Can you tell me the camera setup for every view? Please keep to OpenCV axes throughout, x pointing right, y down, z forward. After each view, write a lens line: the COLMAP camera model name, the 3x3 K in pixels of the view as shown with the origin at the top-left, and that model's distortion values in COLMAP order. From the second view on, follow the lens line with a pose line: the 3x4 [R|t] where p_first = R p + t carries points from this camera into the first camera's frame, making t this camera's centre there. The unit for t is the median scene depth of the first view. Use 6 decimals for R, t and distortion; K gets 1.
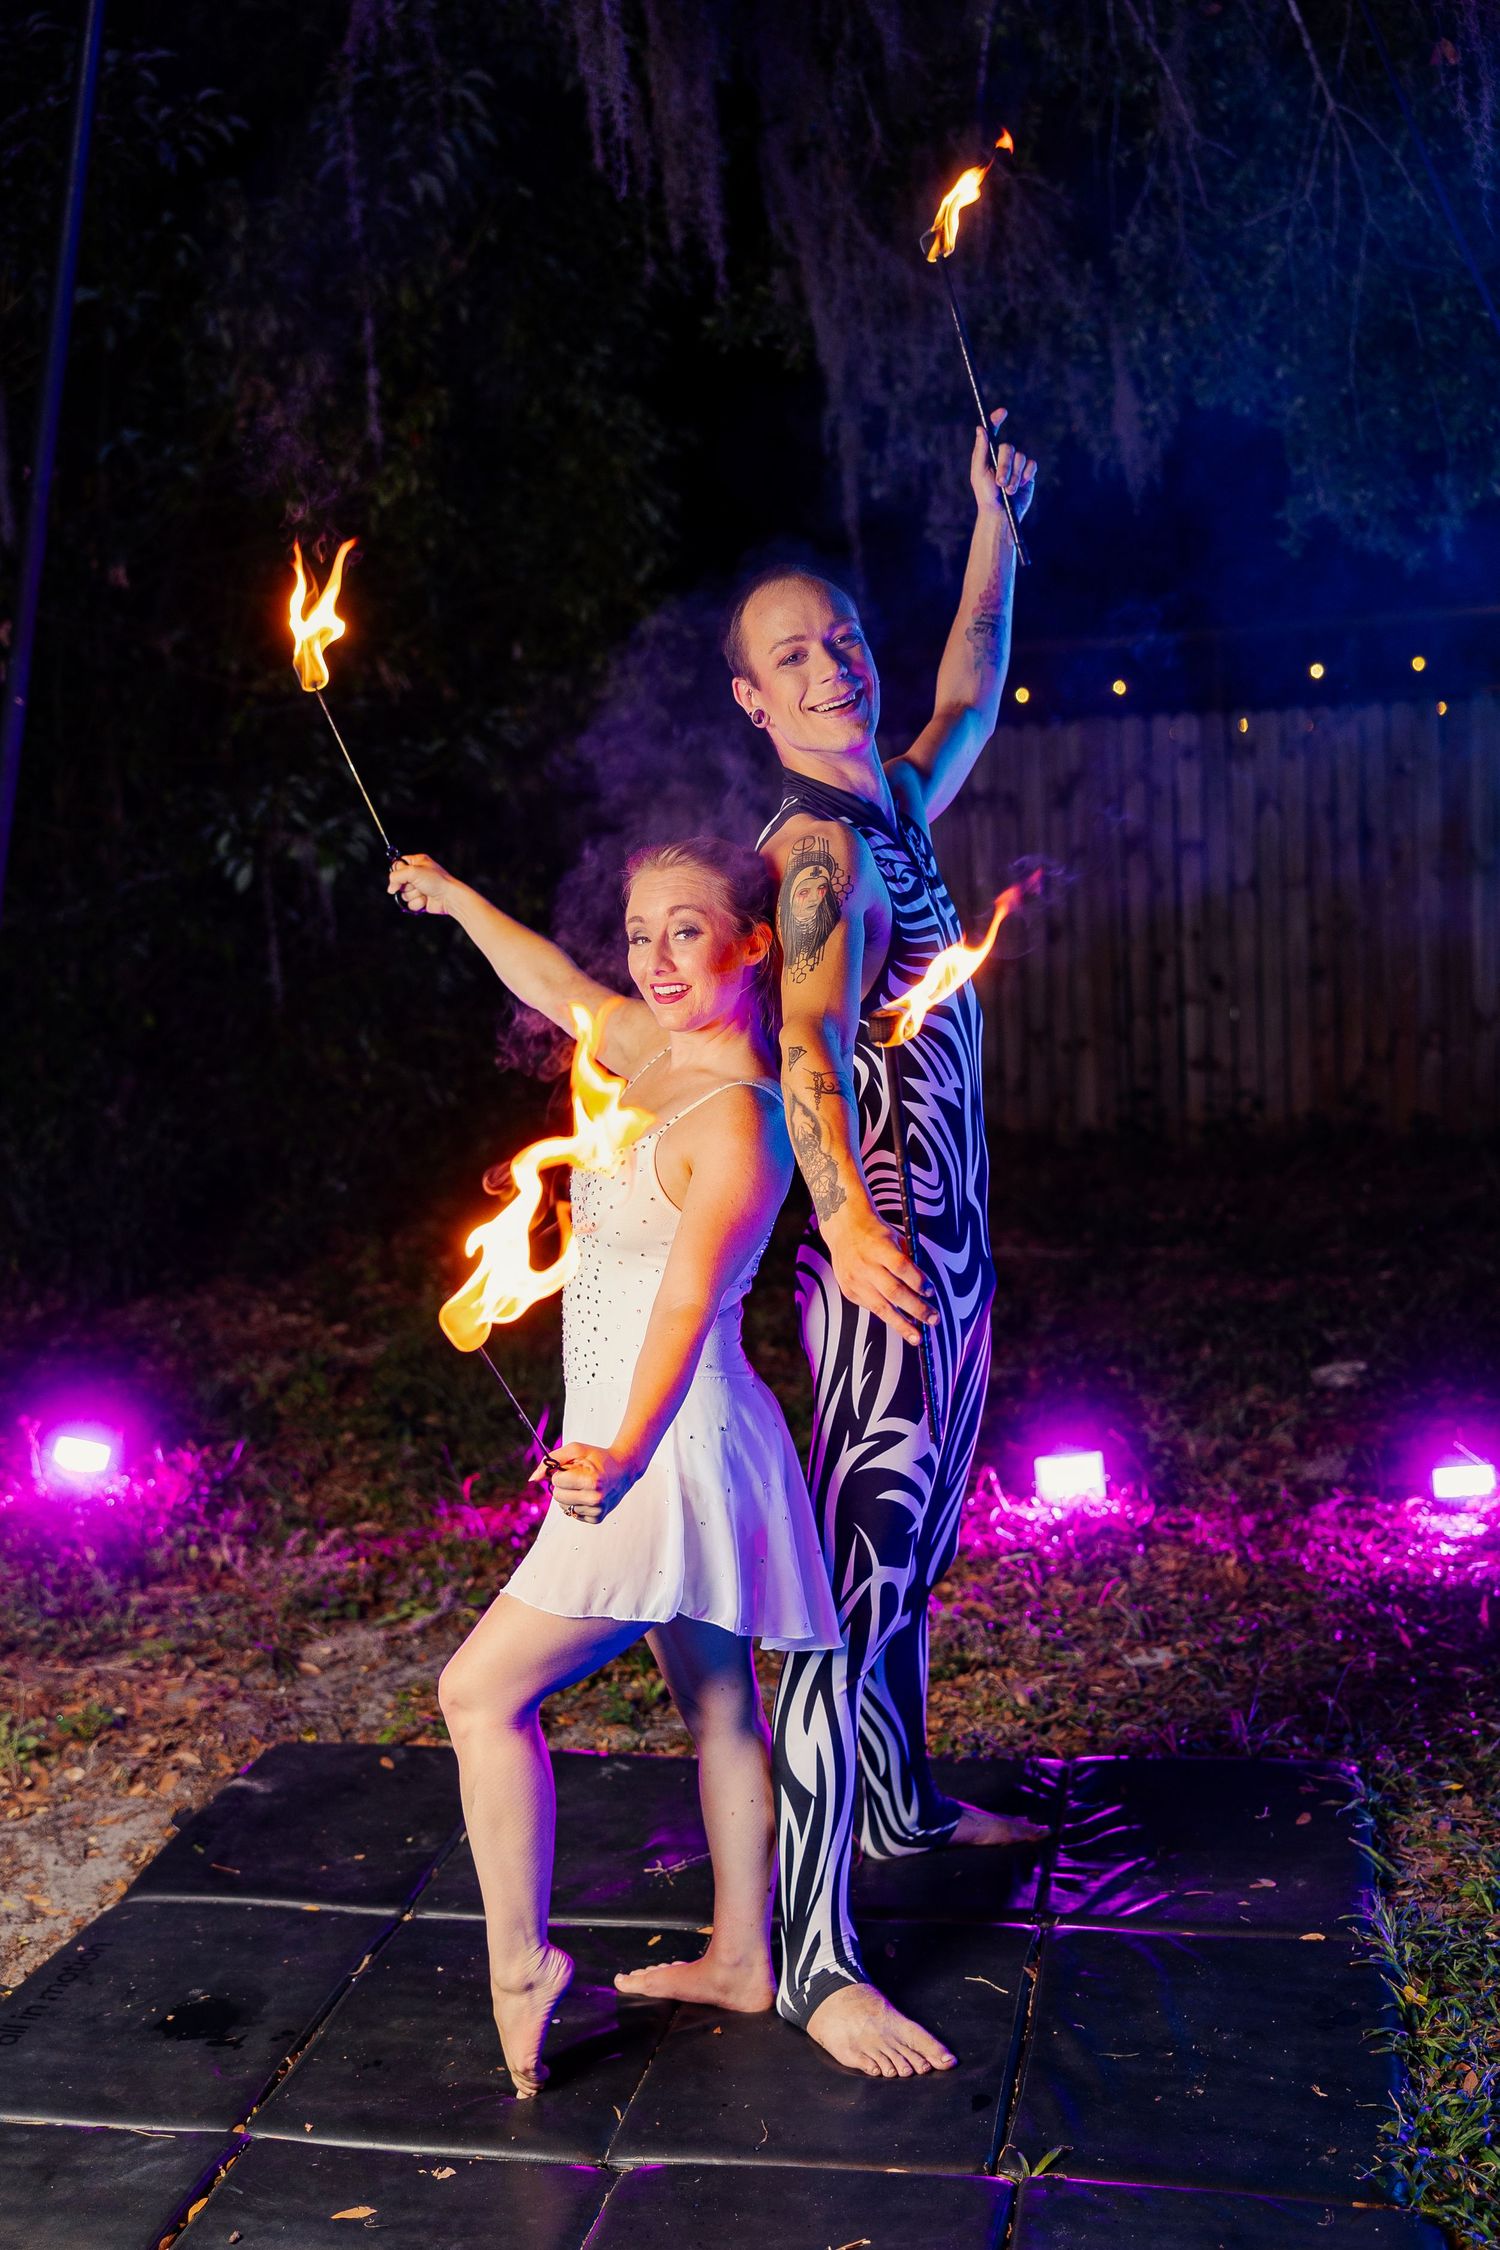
lens RADIAL K [[2453.4, 0, 741.9], [0, 2453.4, 1192.4], [0, 0, 1]] dist [-0.004416, 0.029242]
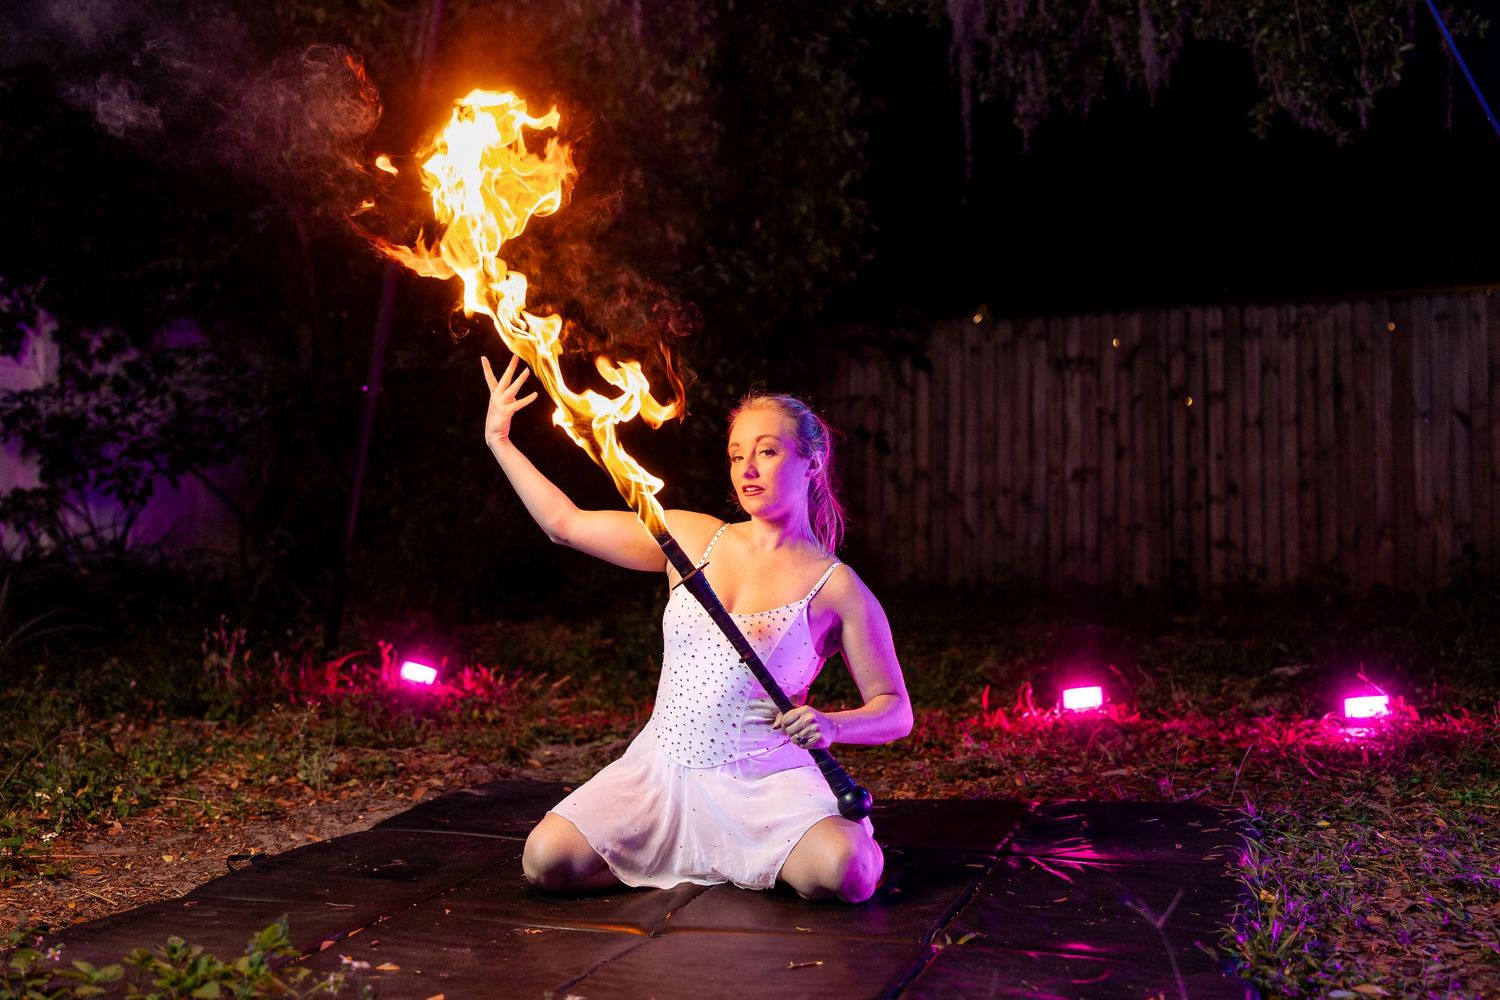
lens RADIAL K [[1635.6, 0, 757.4], [0, 1635.6, 483.4], [0, 0, 1]] dist [-0.004416, 0.029242]
pose [[0.991537, 0.038516, -0.123983, 0.056793], [-0.057614, 0.986335, -0.154348, 0.131073], [0.116344, 0.160185, 0.980206, 0.023332]]
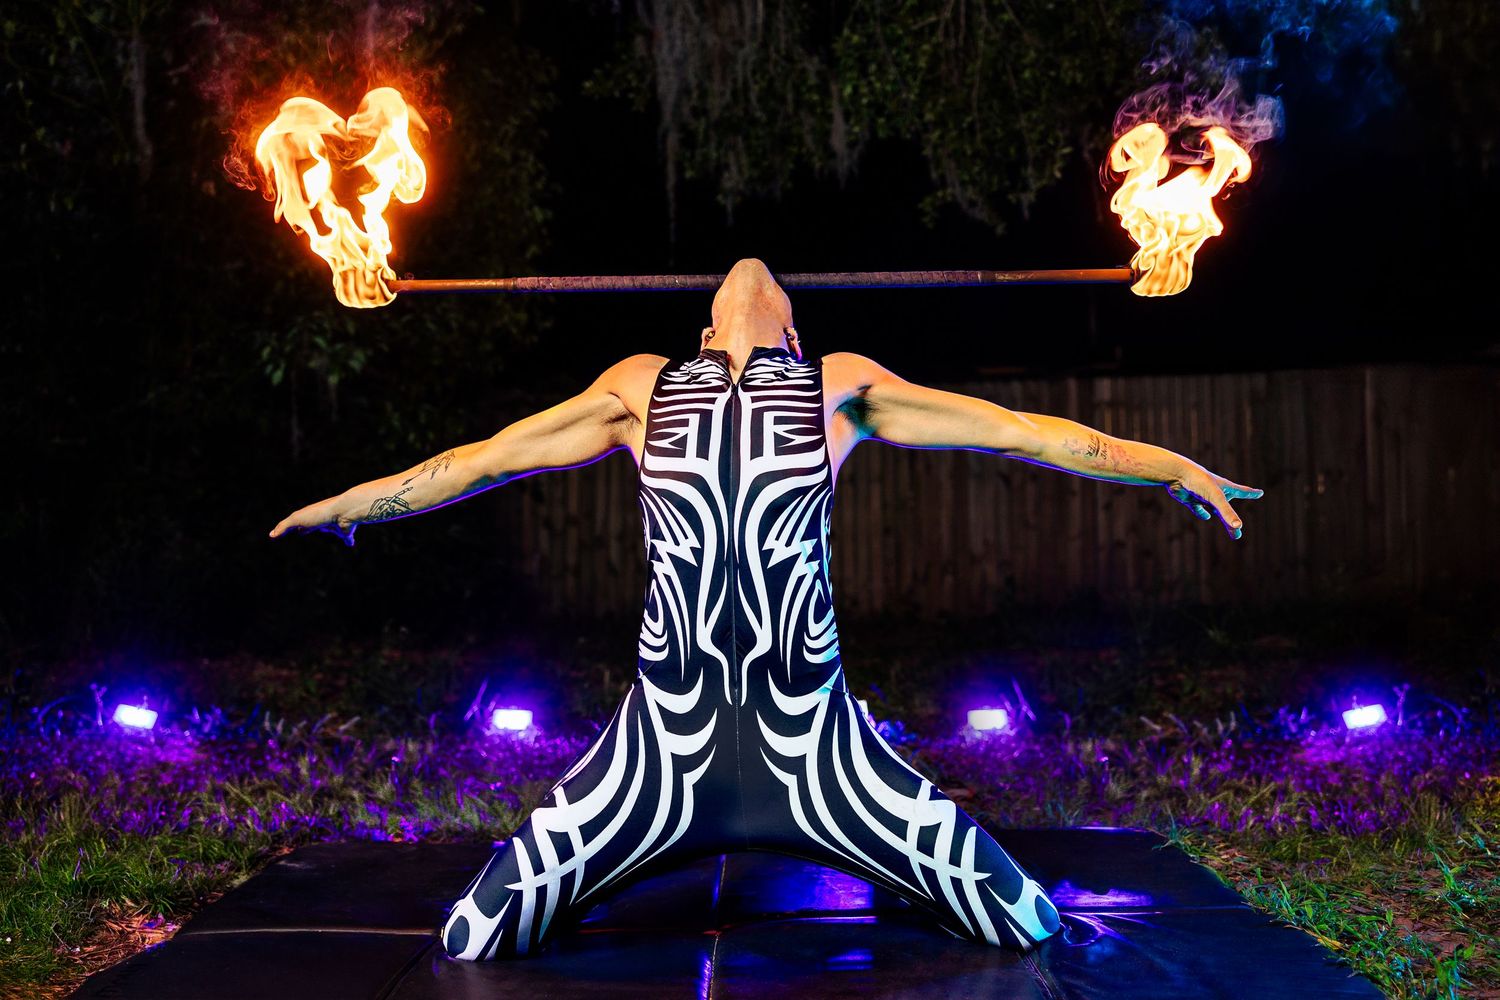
lens RADIAL K [[1264.7, 0, 748.3], [0, 1264.7, 517.2], [0, 0, 1]] dist [0.008601, -0.003013]
pose [[0.980816, 0.045382, 0.189580, -0.067648], [-0.009986, 0.982944, -0.183636, 0.120805], [-0.194680, 0.178220, 0.964540, 0.211335]]
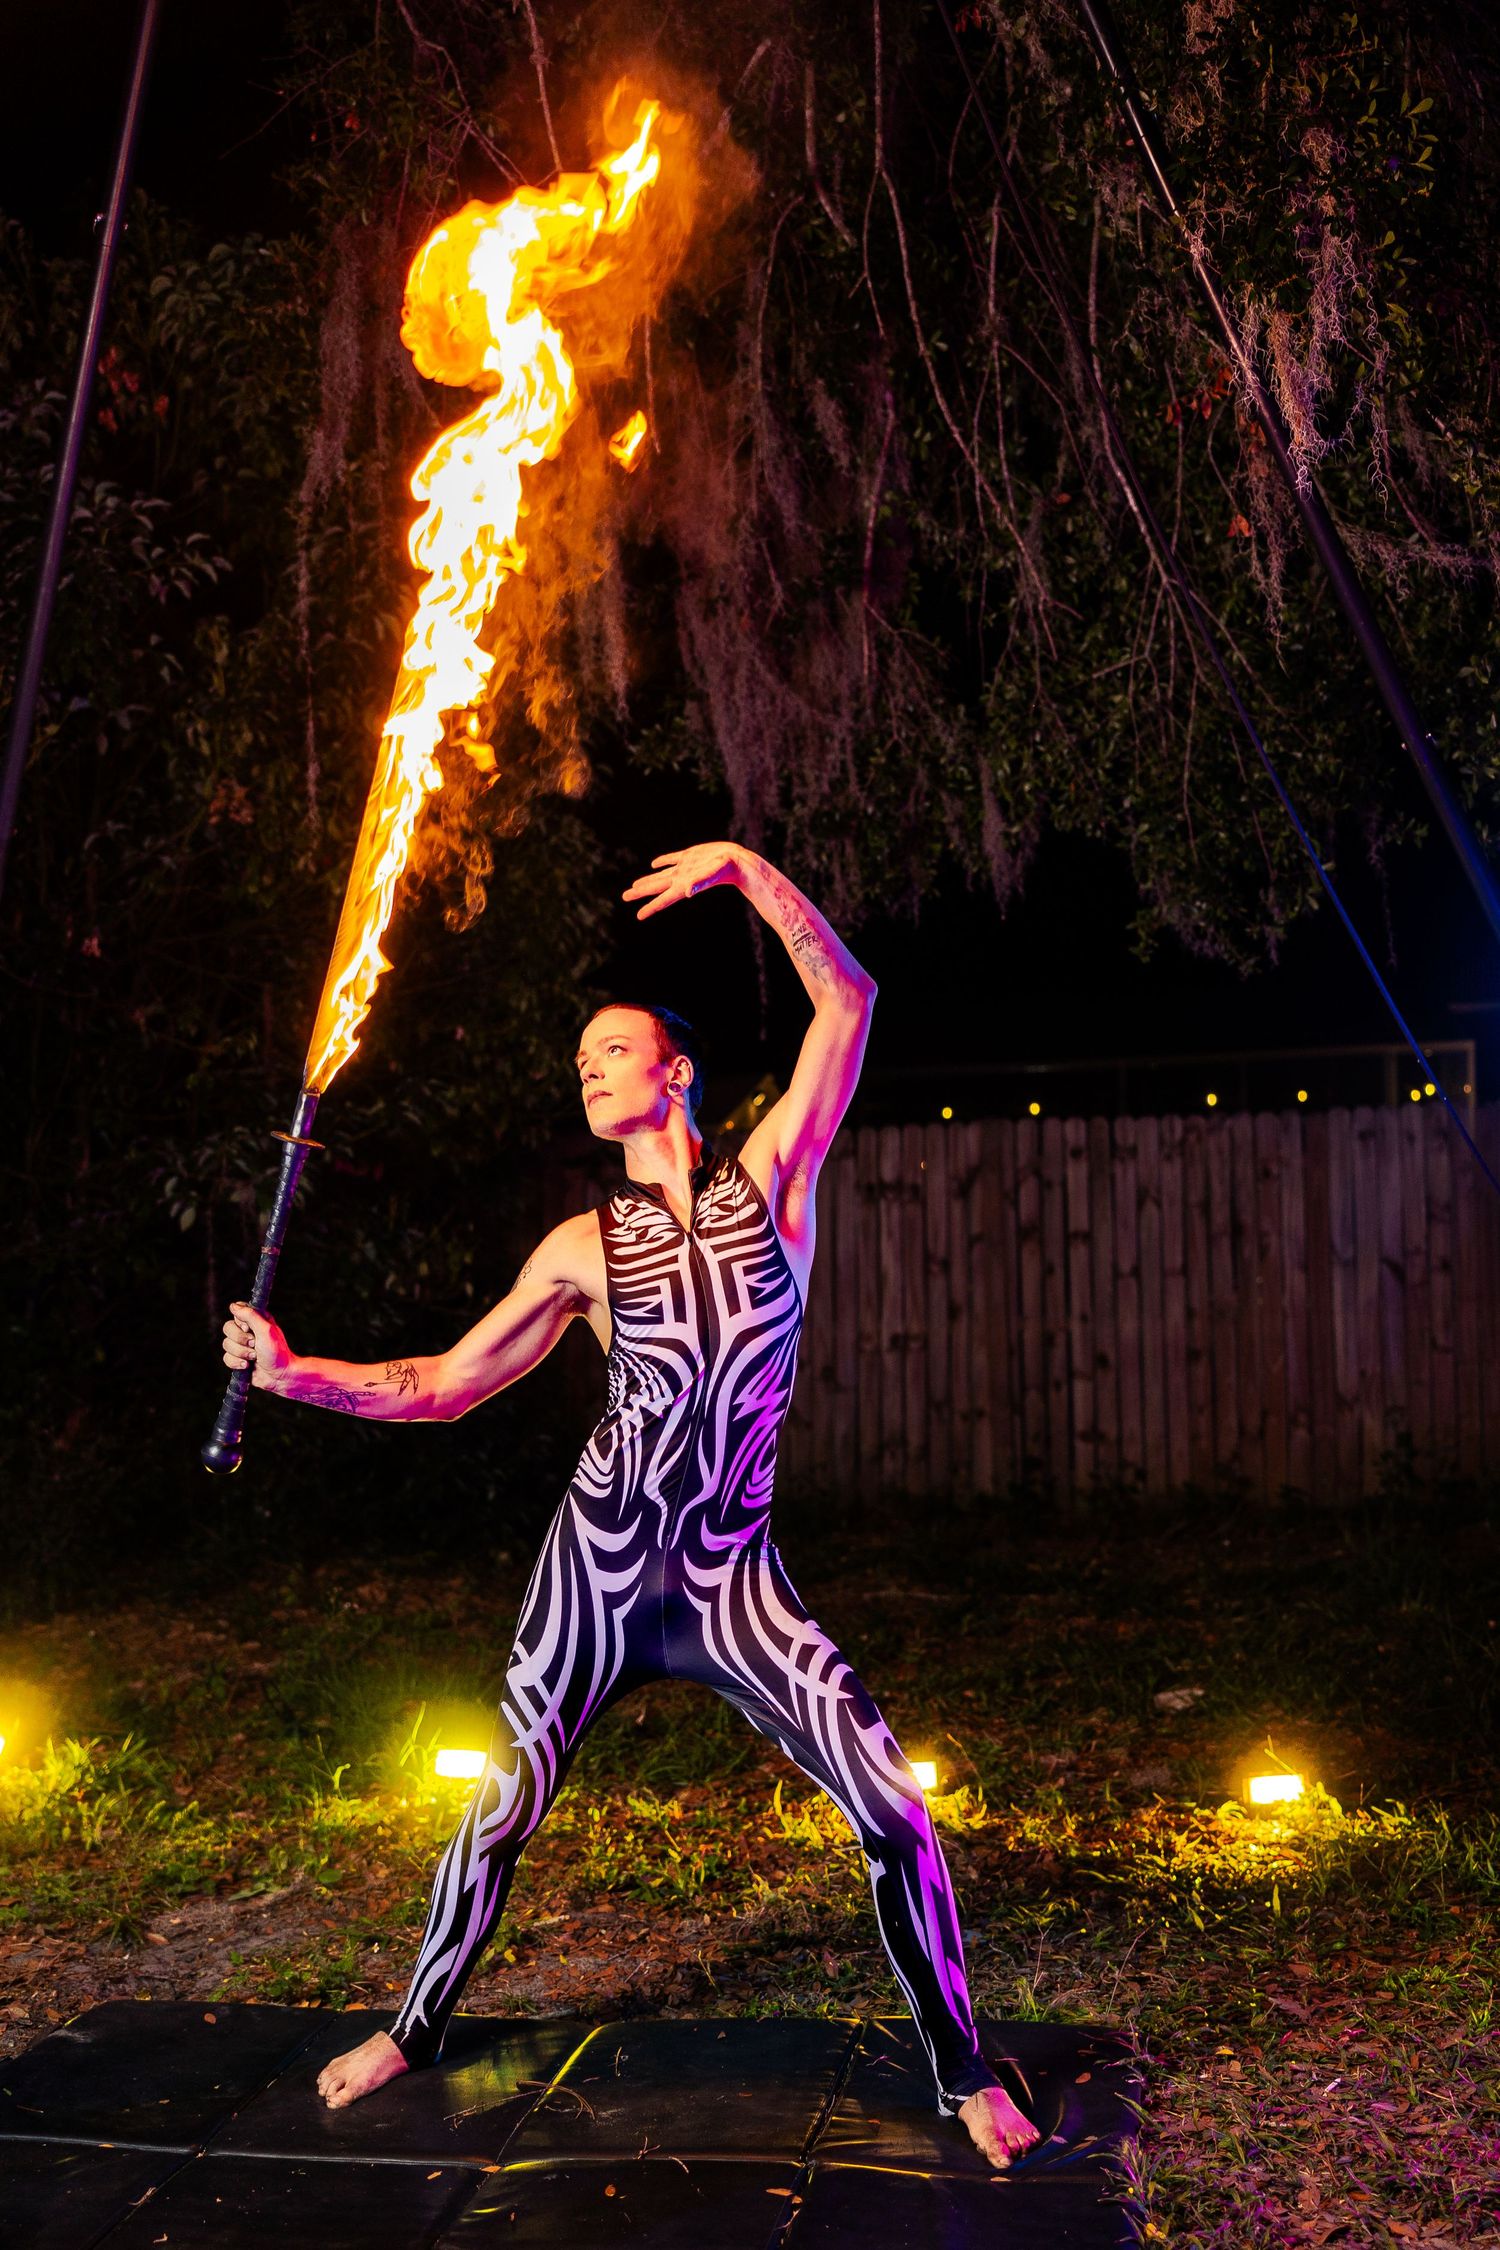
lens RADIAL K [[2282.0, 0, 786.0], [0, 2282.0, 1199.3], [0, 0, 1]] dist [0.025846, -0.016153]
pose [[0.999171, 0.030683, 0.026762, 0.040375], [-0.025672, 0.984966, -0.170829, 0.034440], [-0.031602, 0.170000, 0.984937, -0.009893]]
